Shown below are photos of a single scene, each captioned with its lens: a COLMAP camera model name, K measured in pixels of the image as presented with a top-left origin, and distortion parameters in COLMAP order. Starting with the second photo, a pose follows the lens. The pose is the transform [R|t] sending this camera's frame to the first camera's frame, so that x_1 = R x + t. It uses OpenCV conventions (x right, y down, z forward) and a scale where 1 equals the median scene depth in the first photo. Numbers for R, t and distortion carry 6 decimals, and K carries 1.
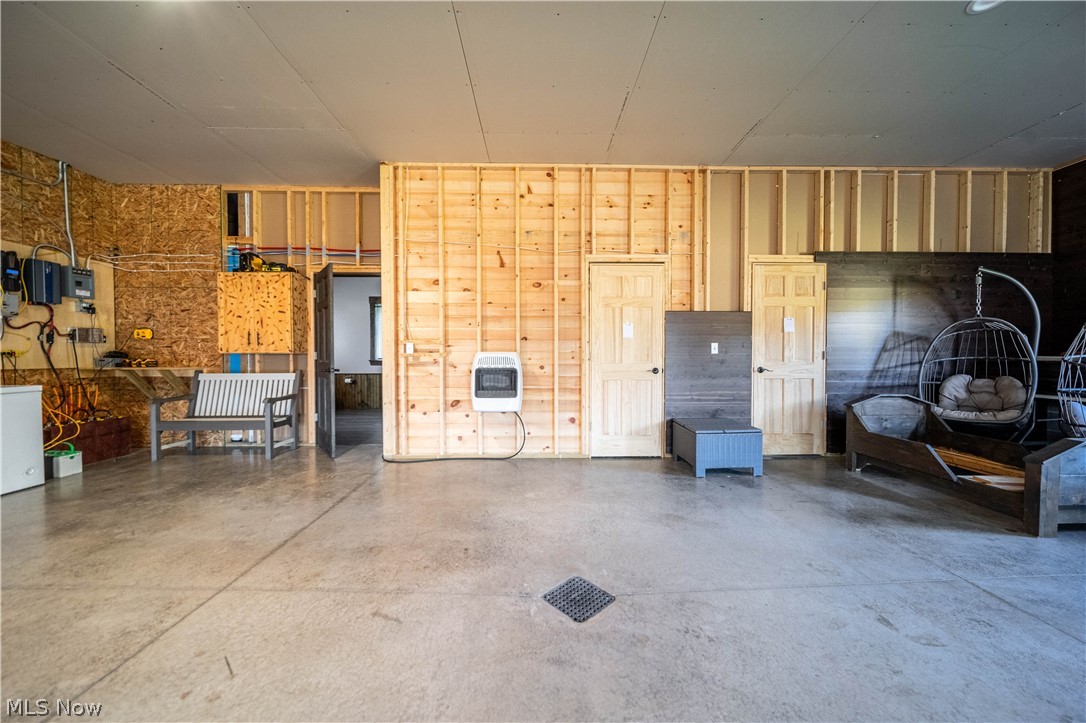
lens RADIAL K [[390.7, 0, 548.6], [0, 390.7, 365.4], [0, 0, 1]] dist [0.000665, 0.000321]
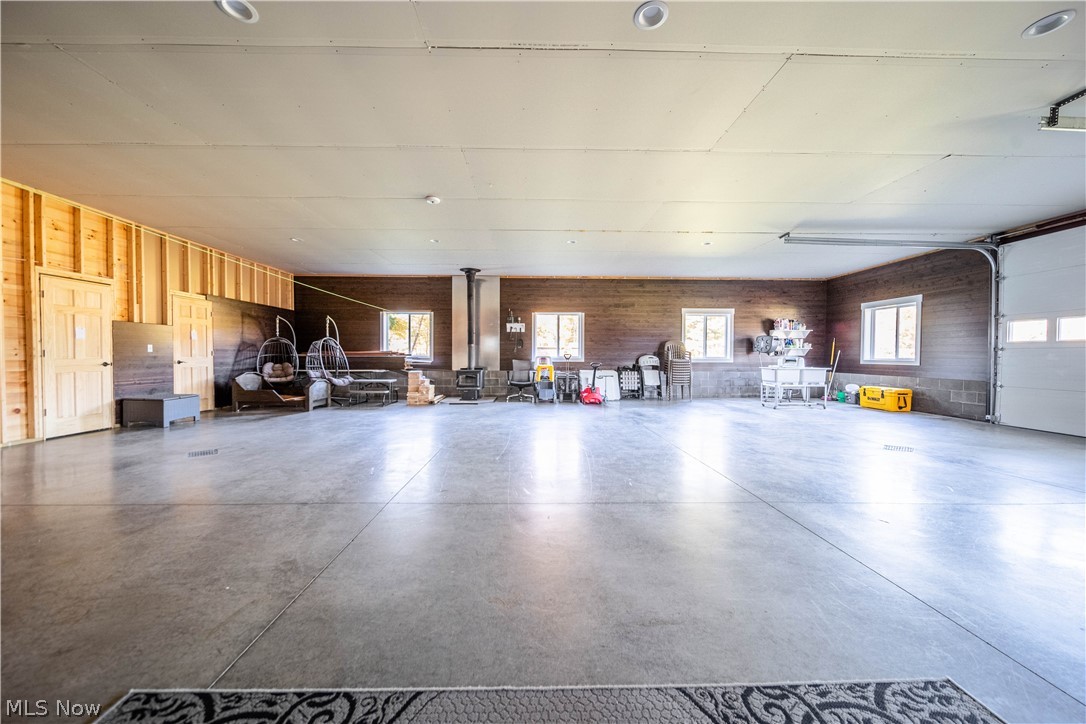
lens RADIAL K [[390.7, 0, 543.1], [0, 390.7, 361.1], [0, 0, 1]] dist [0.000665, 0.000321]
pose [[0.005811, -0.015353, 0.999865, -1.062647], [0.017194, 0.999736, 0.015252, 0.008091], [-0.999835, 0.017103, 0.006074, -0.511687]]
